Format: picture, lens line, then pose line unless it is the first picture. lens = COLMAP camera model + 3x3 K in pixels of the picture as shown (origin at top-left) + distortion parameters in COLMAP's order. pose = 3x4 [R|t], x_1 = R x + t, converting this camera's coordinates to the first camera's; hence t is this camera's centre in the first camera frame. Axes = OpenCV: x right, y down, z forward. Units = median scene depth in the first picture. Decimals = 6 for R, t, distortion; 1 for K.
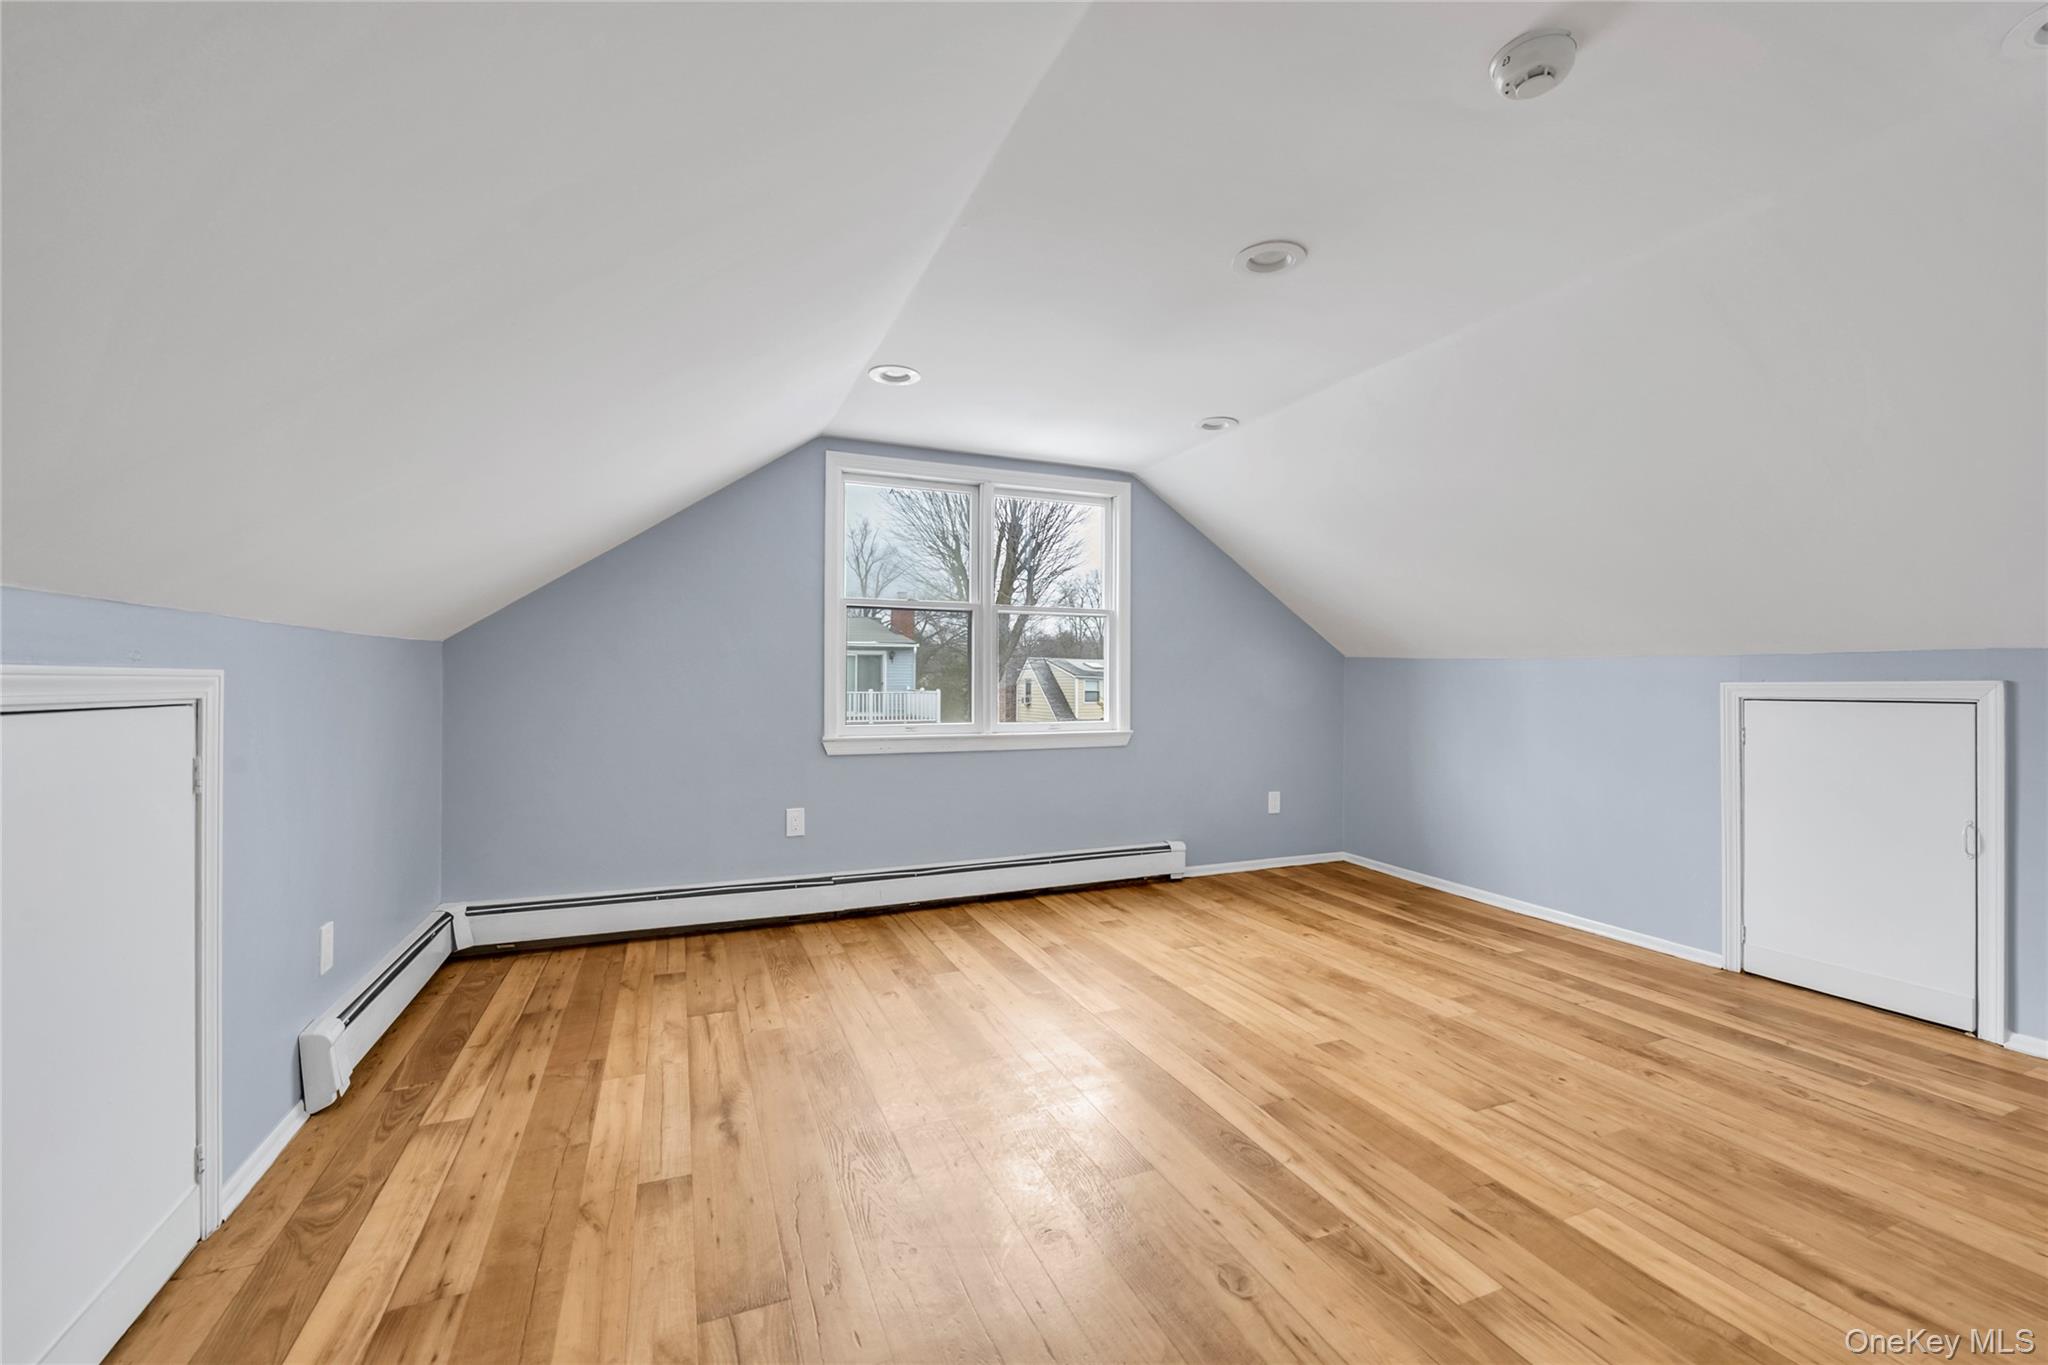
lens RADIAL K [[830.2, 0, 1024.0], [0, 830.2, 682.5], [0, 0, 1]] dist [-0.013352, -0.000028]
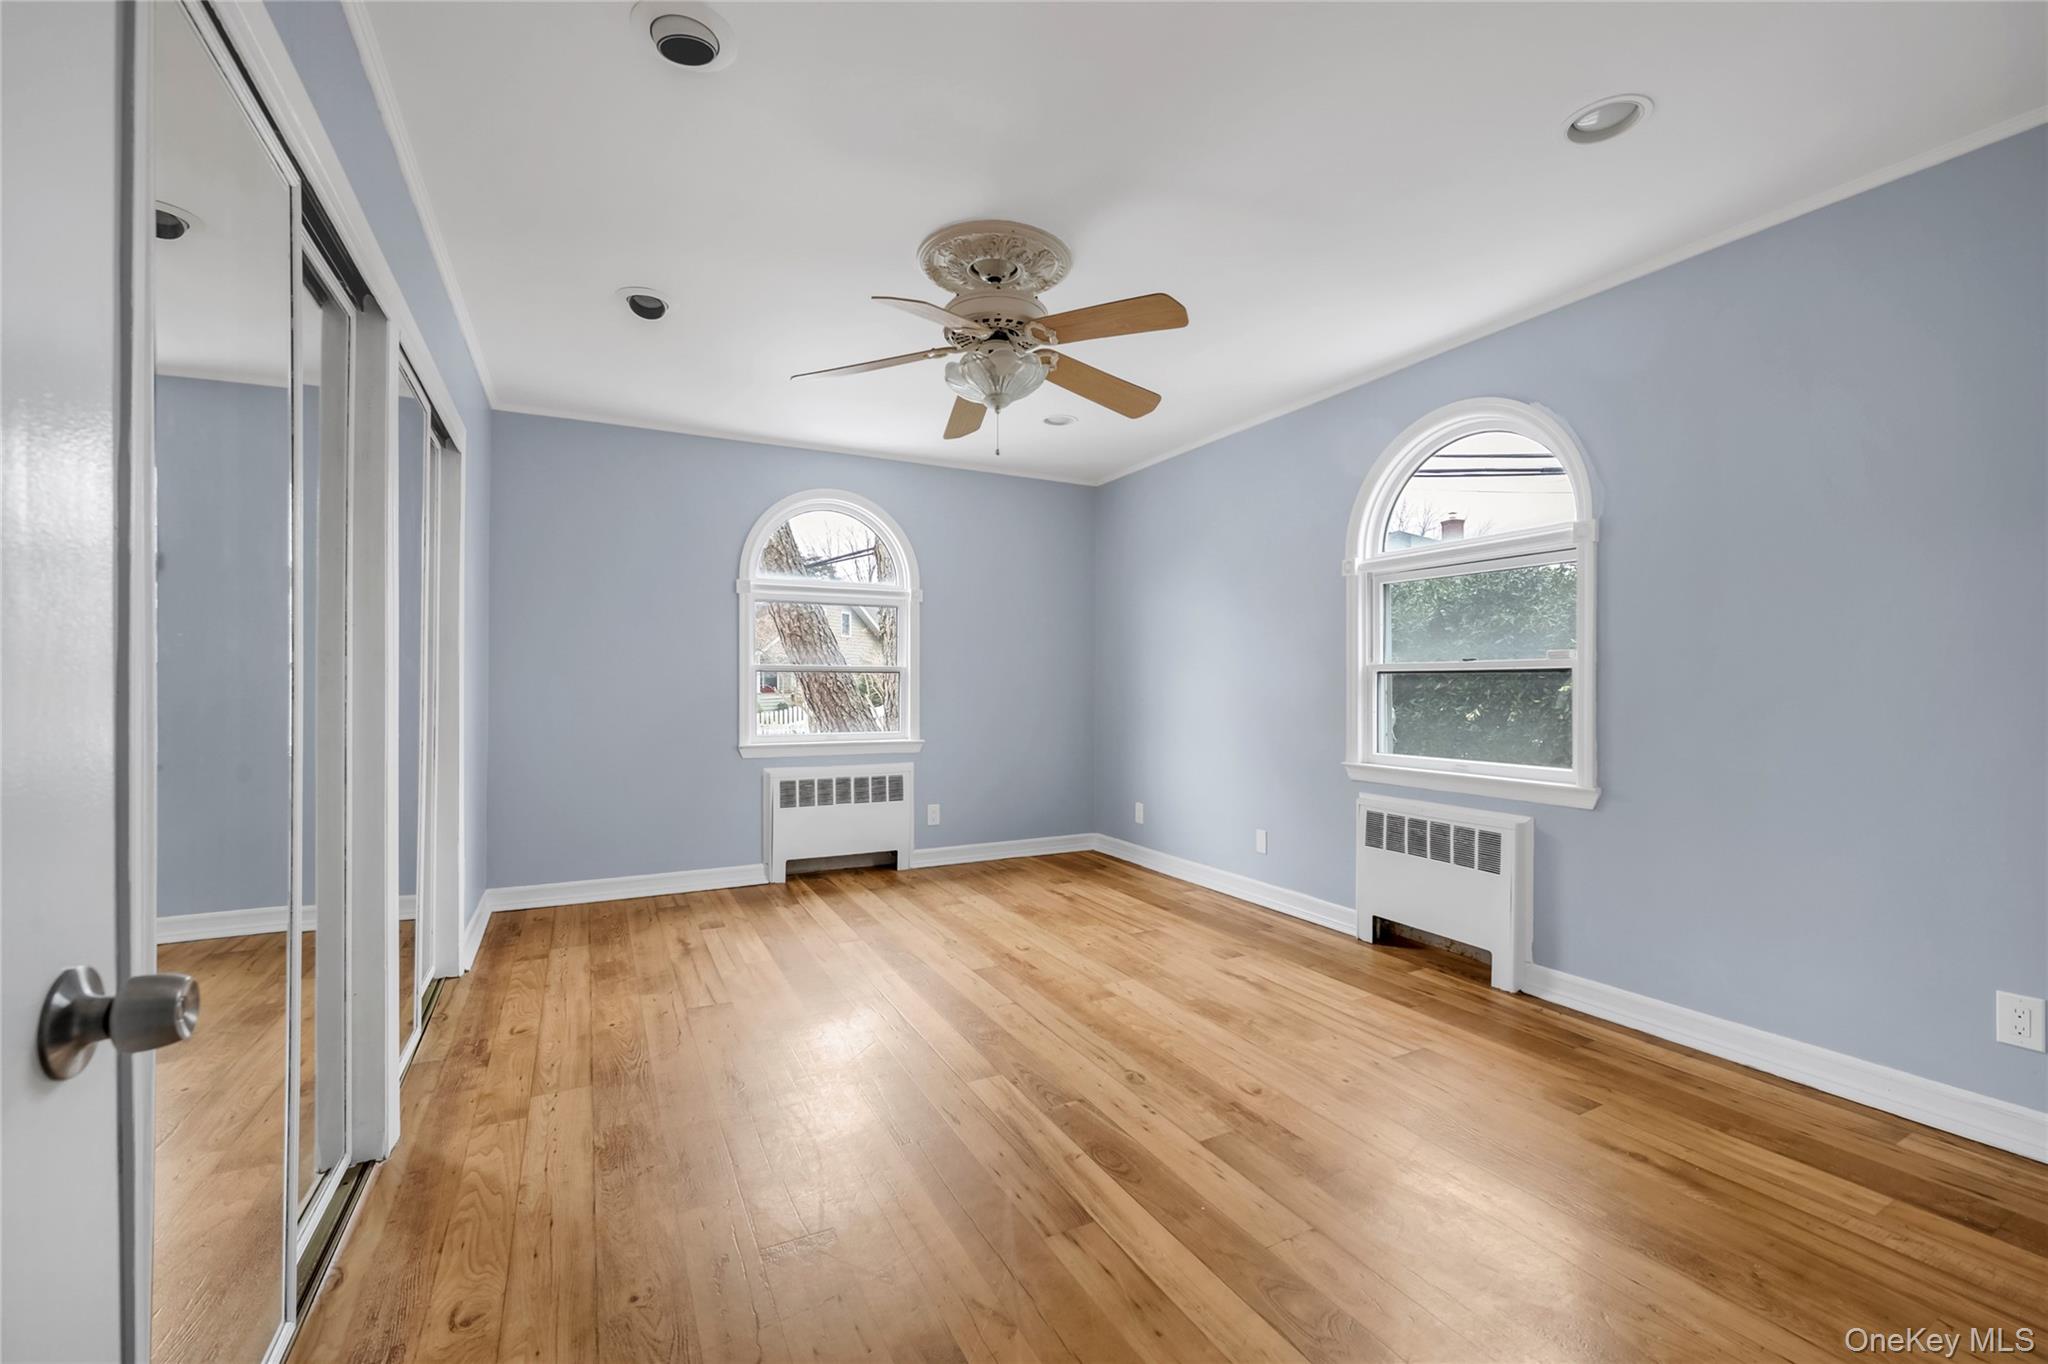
lens RADIAL K [[830.2, 0, 1024.0], [0, 830.2, 682.0], [0, 0, 1]] dist [-0.013352, -0.000028]
pose [[-0.997077, -0.002820, -0.076357, 0.752210], [-0.003063, 0.999991, 0.003060, -0.014111], [0.076348, 0.003285, -0.997076, 2.136149]]
